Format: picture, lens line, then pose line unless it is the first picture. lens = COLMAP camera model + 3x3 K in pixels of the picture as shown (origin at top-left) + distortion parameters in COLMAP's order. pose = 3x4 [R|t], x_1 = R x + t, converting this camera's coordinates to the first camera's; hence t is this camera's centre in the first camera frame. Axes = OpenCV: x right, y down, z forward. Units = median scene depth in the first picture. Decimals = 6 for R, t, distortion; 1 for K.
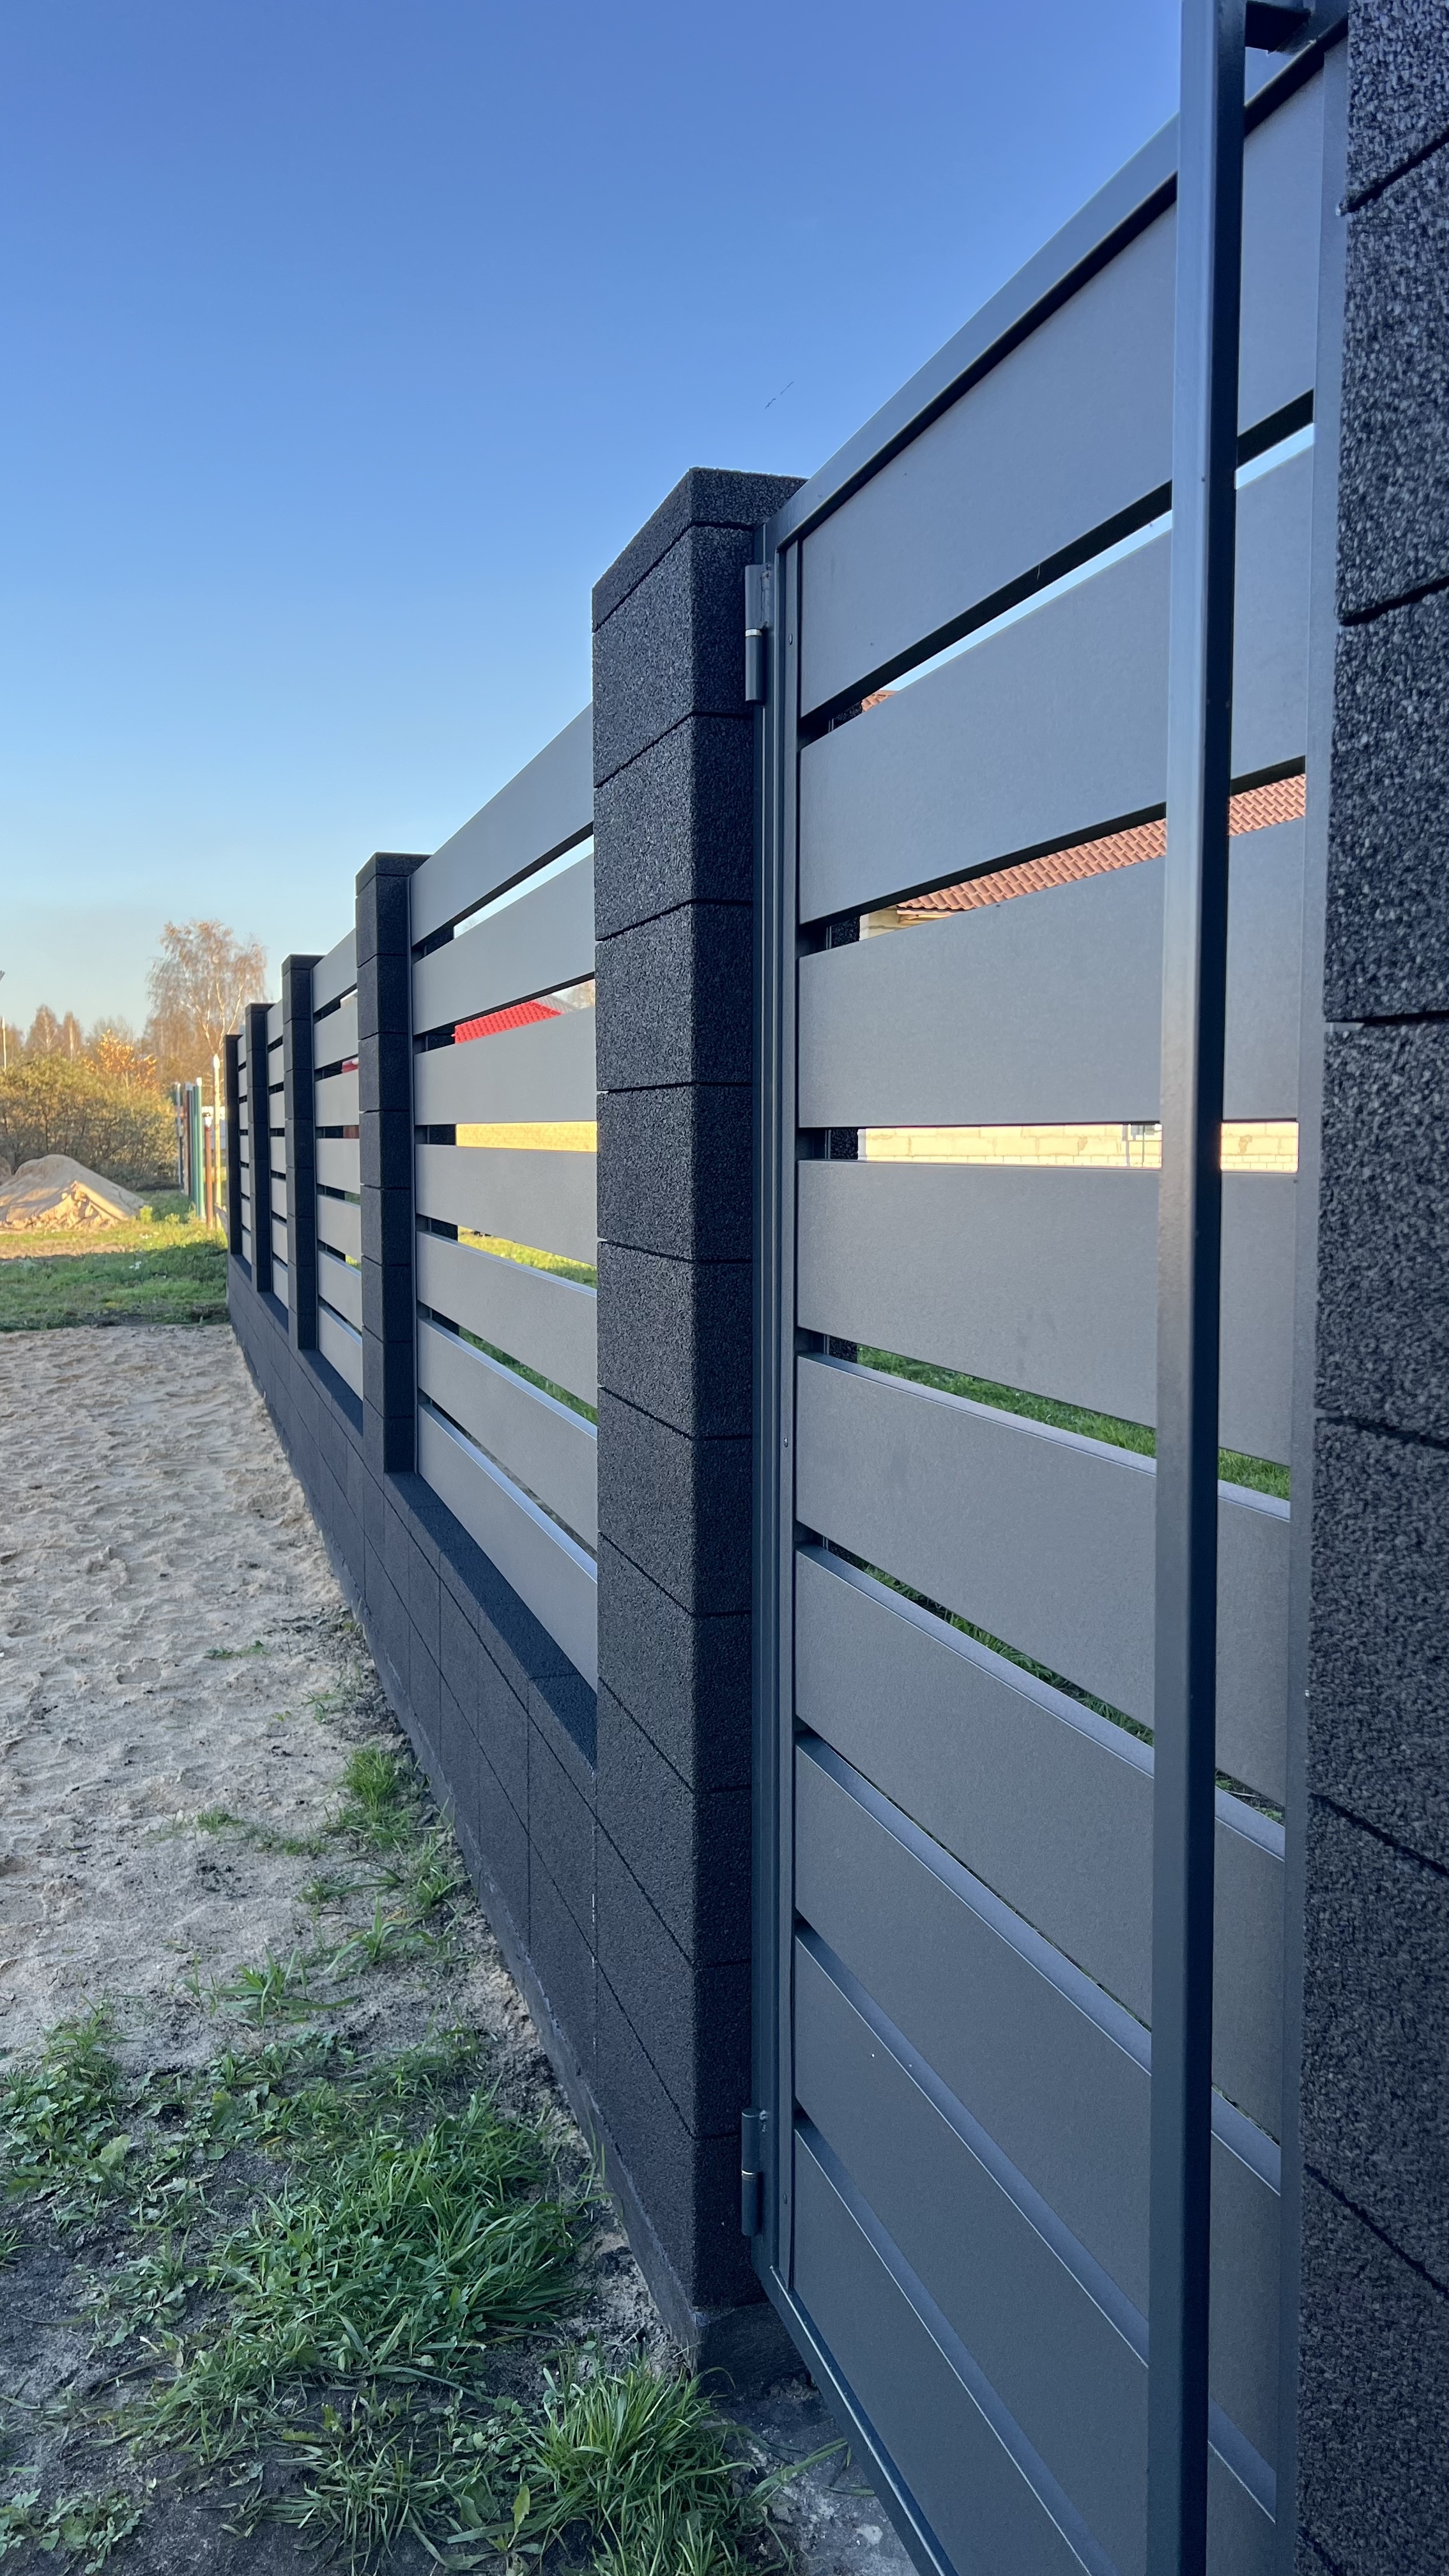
lens RADIAL K [[2009.7, 0, 724.5], [0, 2009.7, 1288.0], [0, 0, 1]] dist [0.050165, -0.052209]
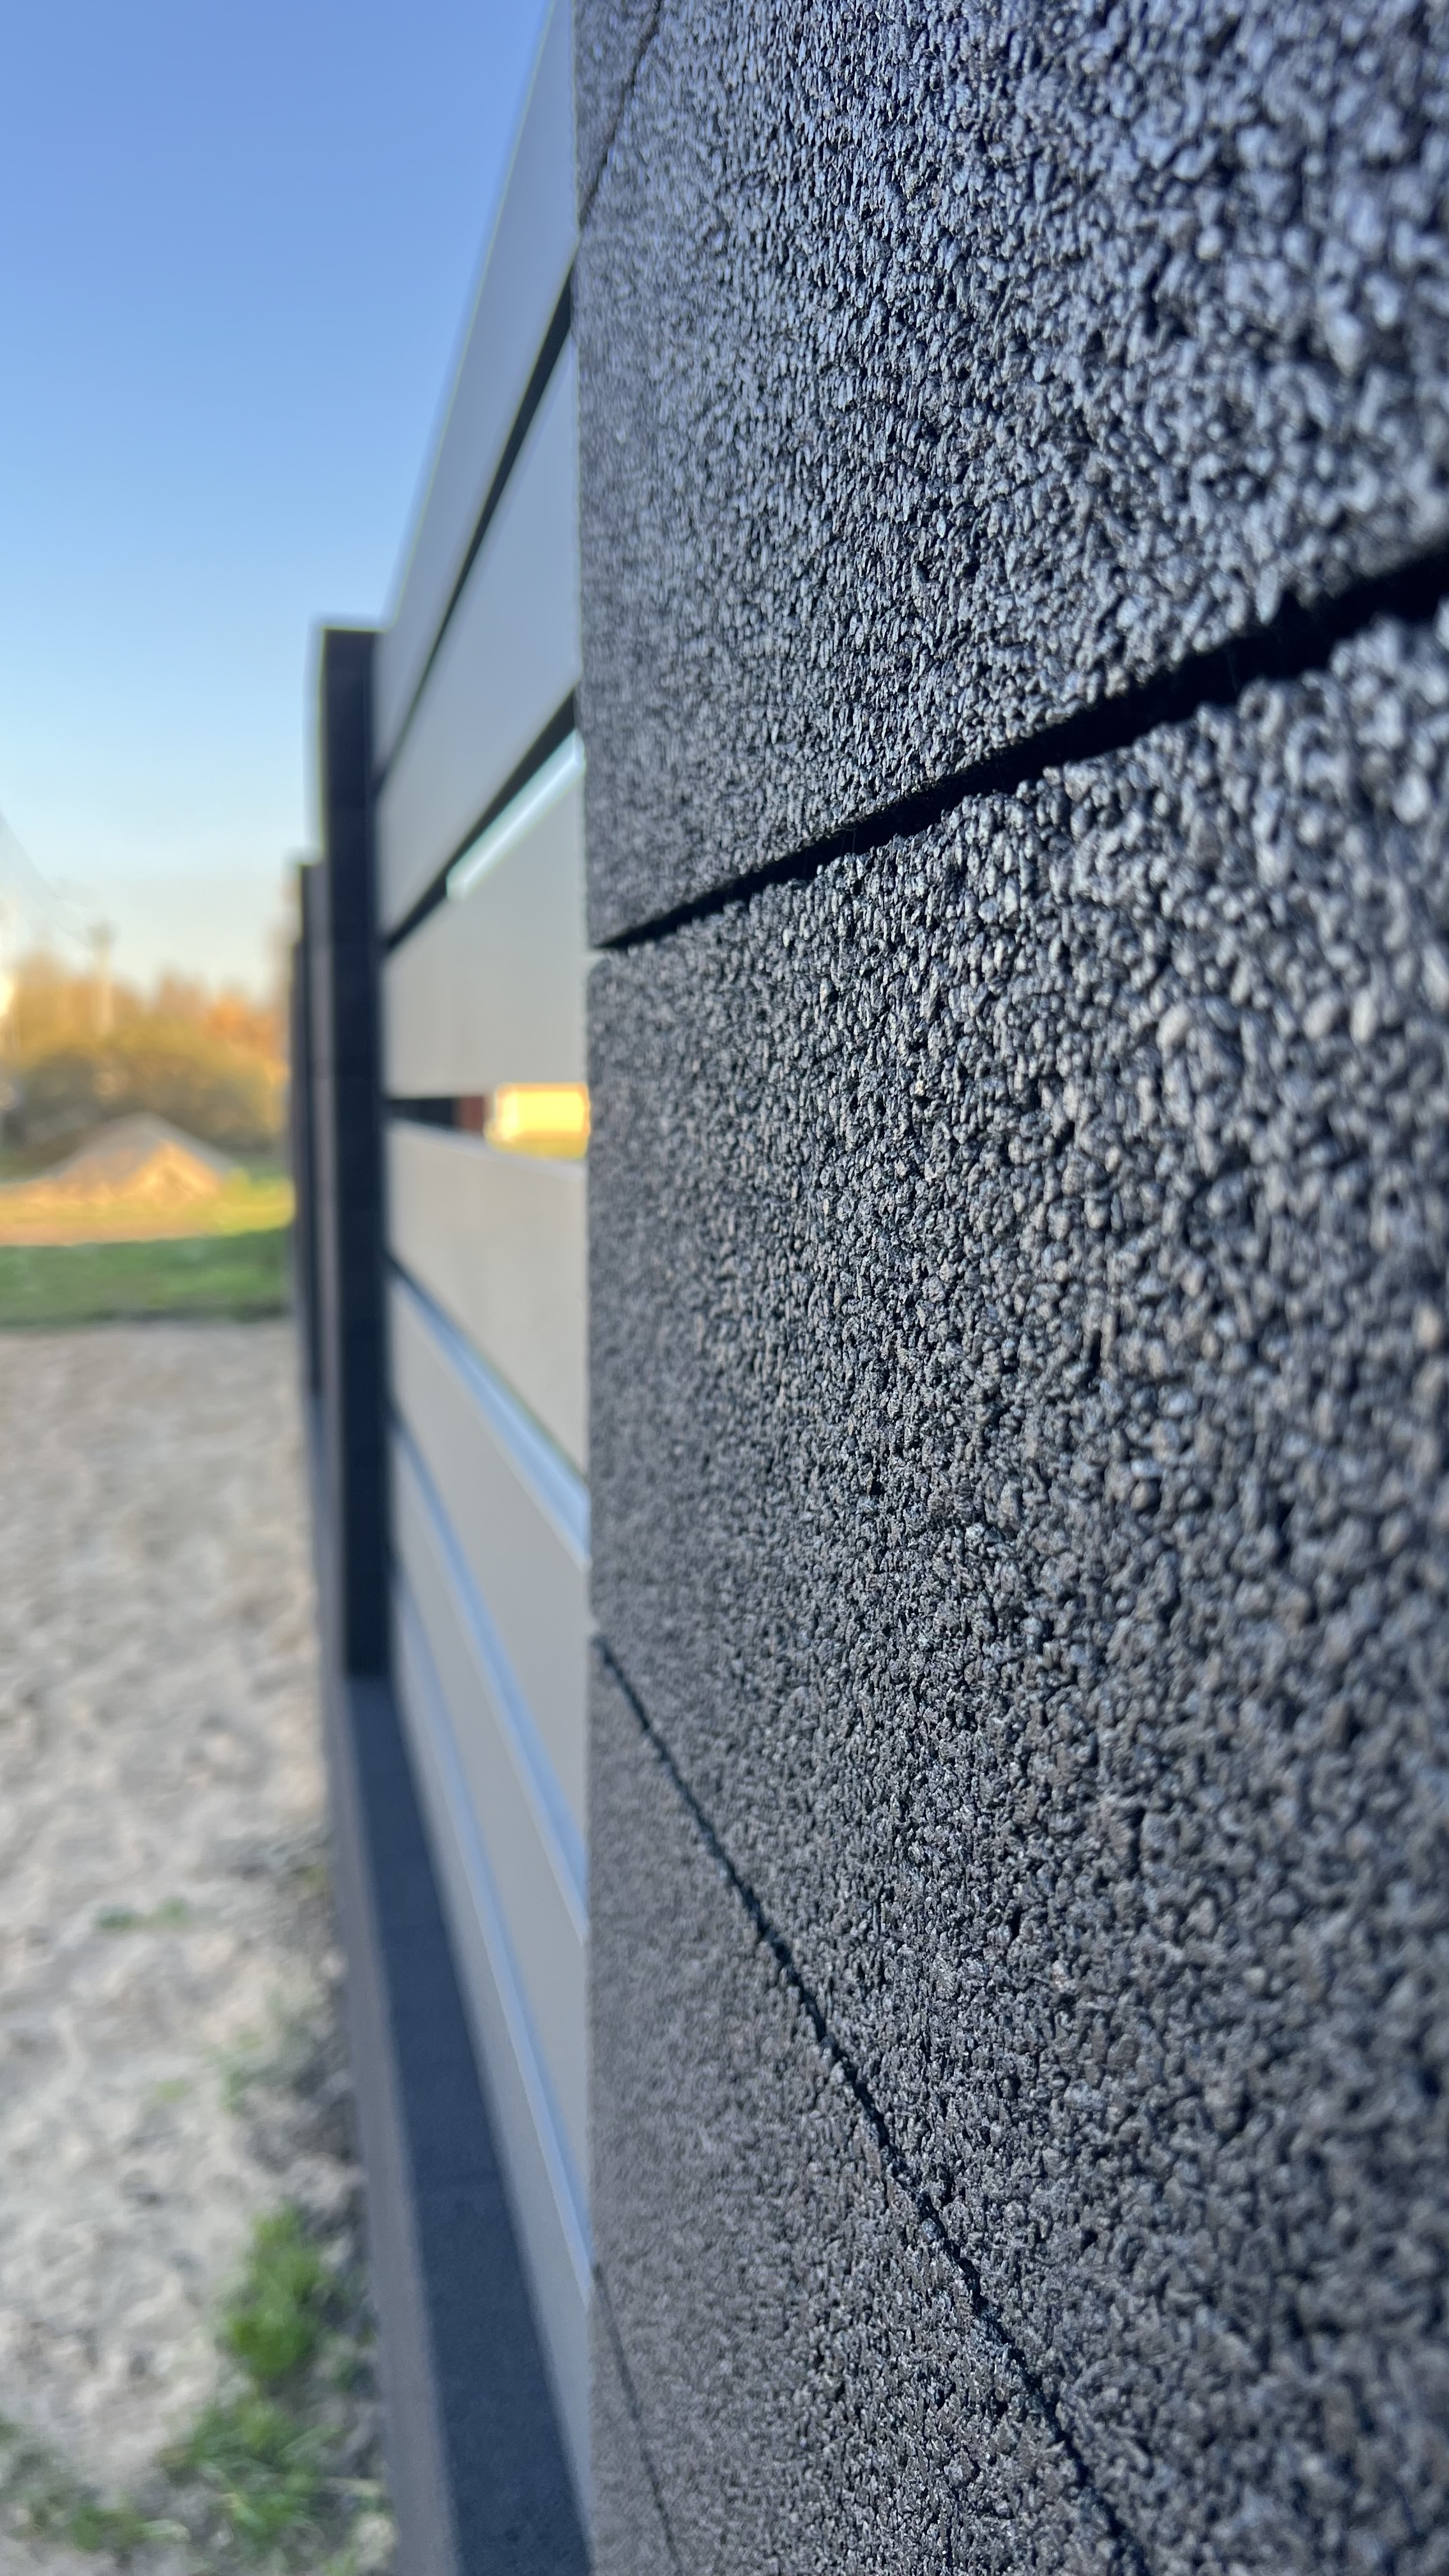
lens RADIAL K [[2022.6, 0, 726.5], [0, 2022.6, 1301.6], [0, 0, 1]] dist [0.076250, -0.154913]
pose [[0.998108, 0.003198, -0.061394, -0.041134], [-0.001726, 0.999710, 0.024010, -0.076314], [0.061453, -0.023859, 0.997825, 0.909712]]
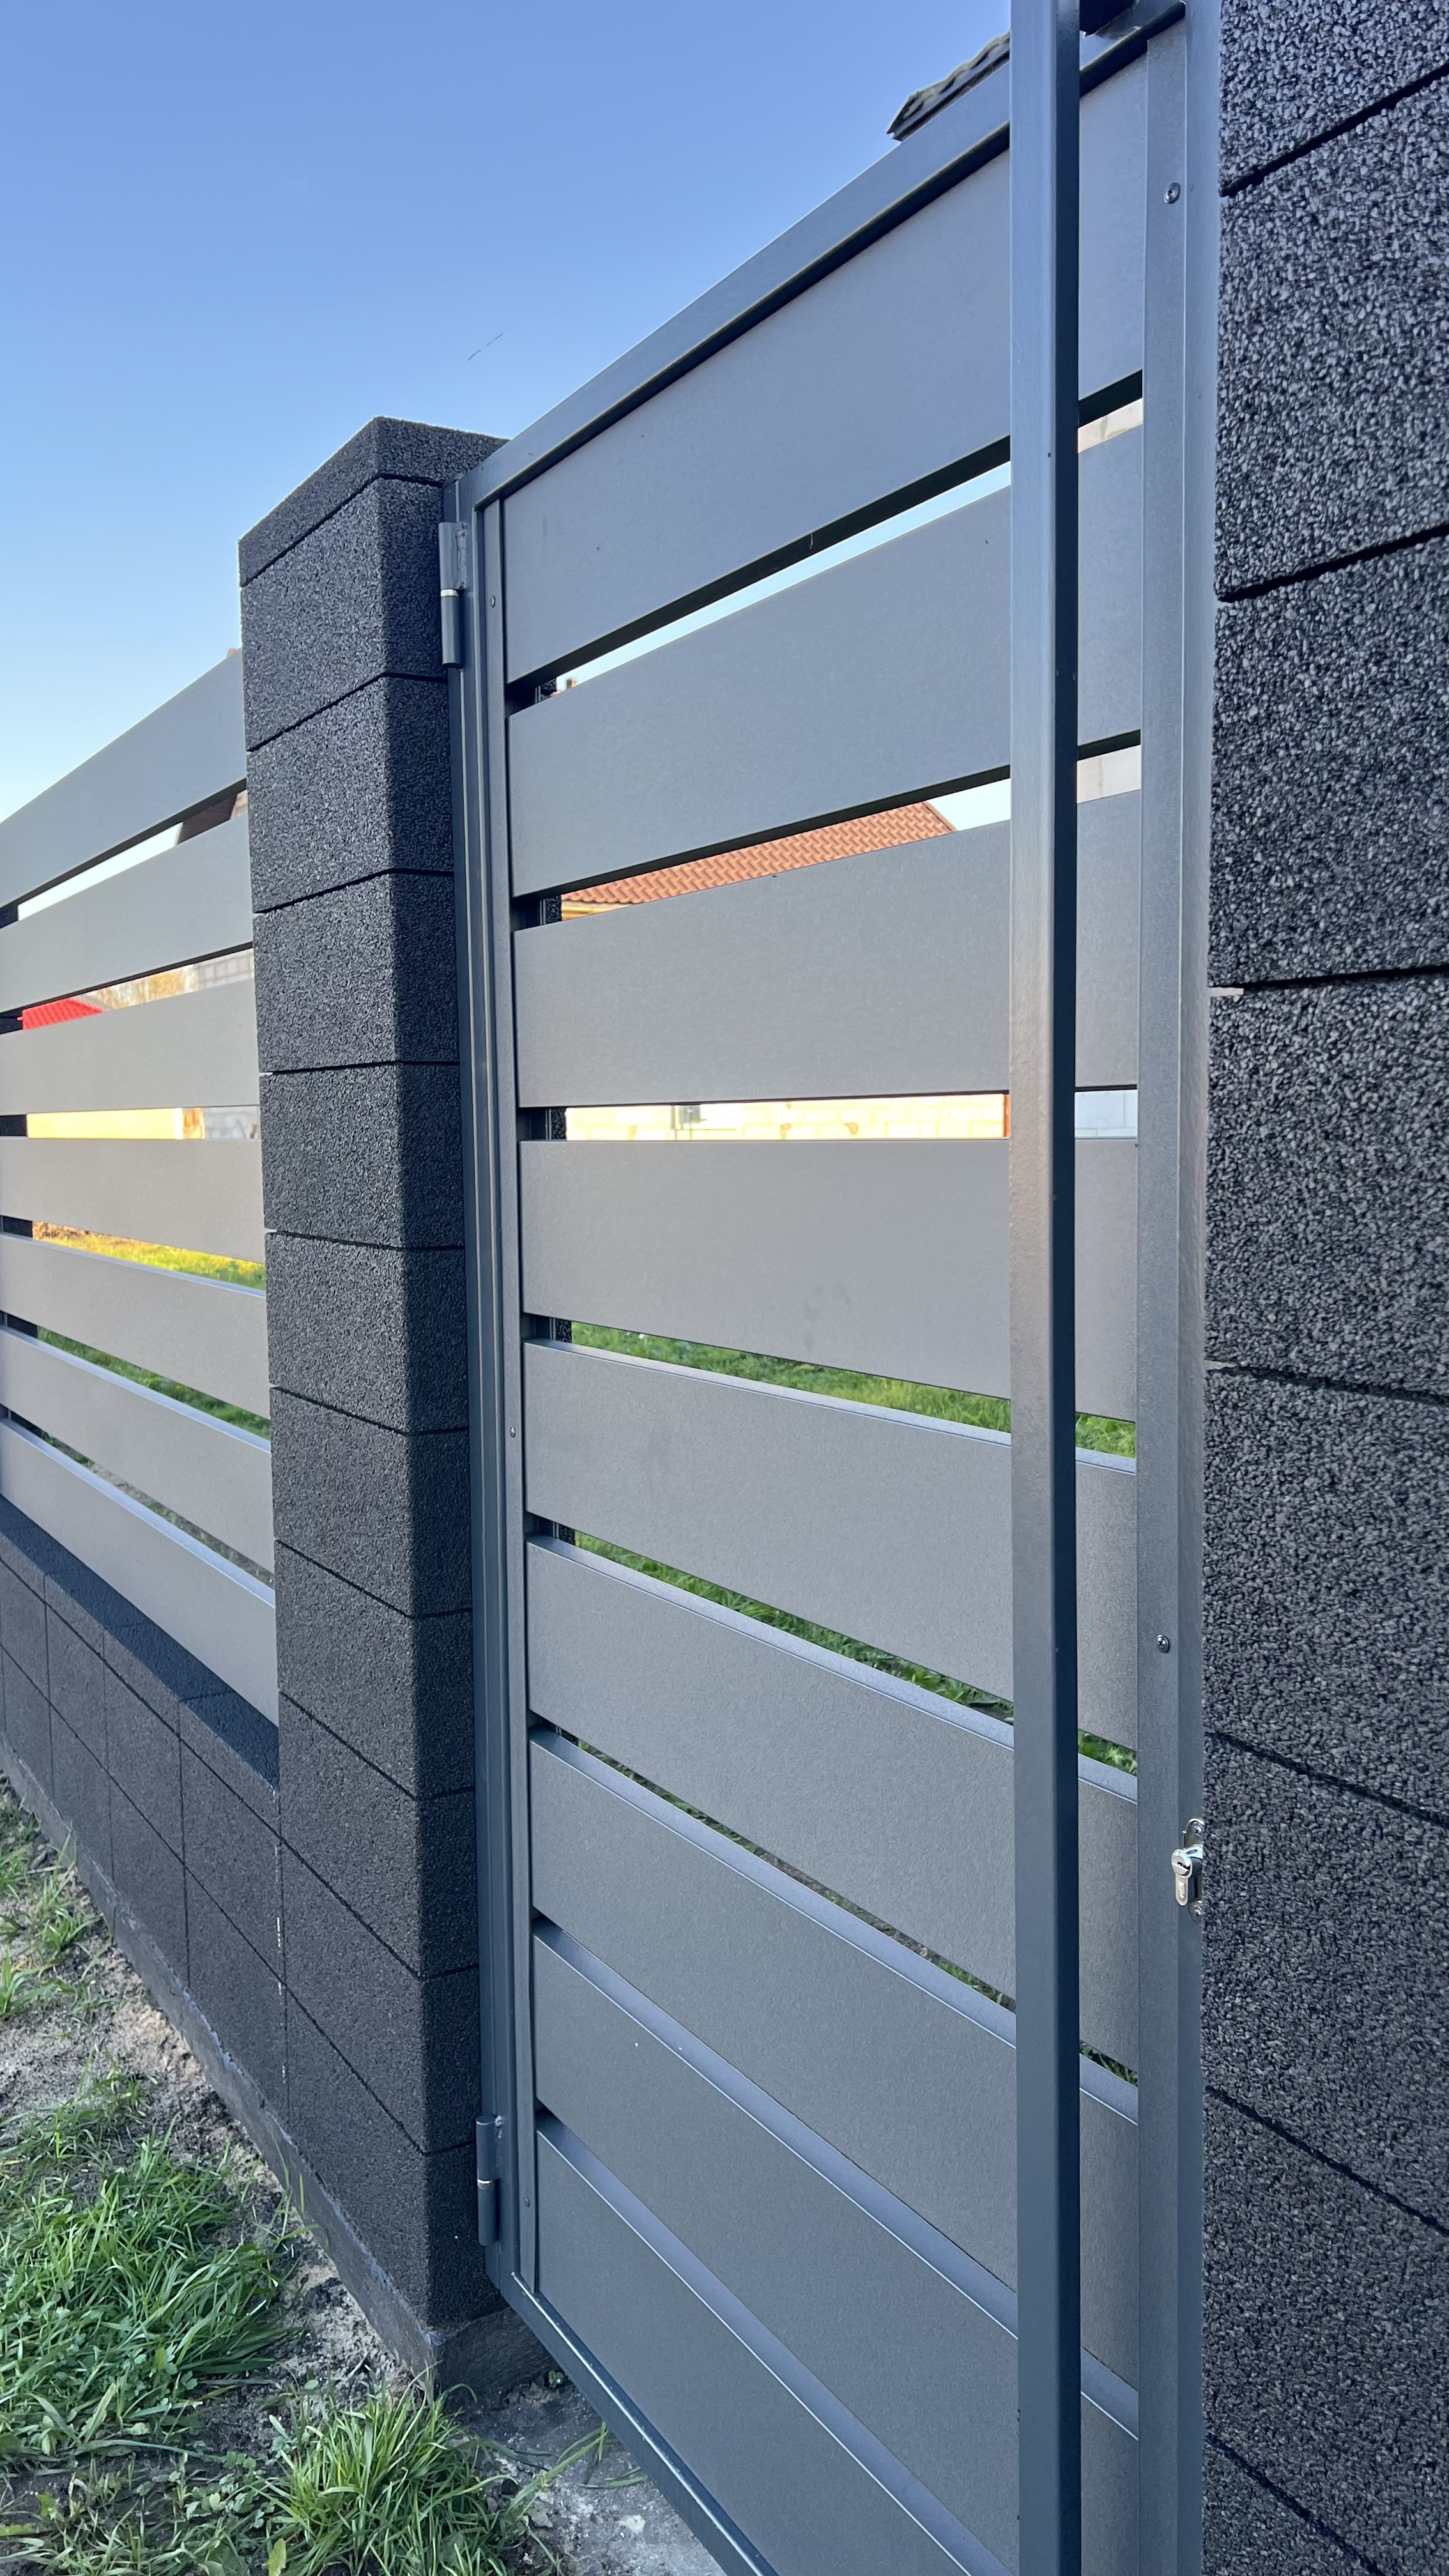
lens RADIAL K [[2013.9, 0, 755.6], [0, 2013.9, 1304.5], [0, 0, 1]] dist [0.044581, -0.046172]
pose [[0.969651, -0.034260, 0.242080, -0.083128], [0.031260, 0.999380, 0.016221, 0.003014], [-0.242486, -0.008162, 0.970121, 0.024025]]
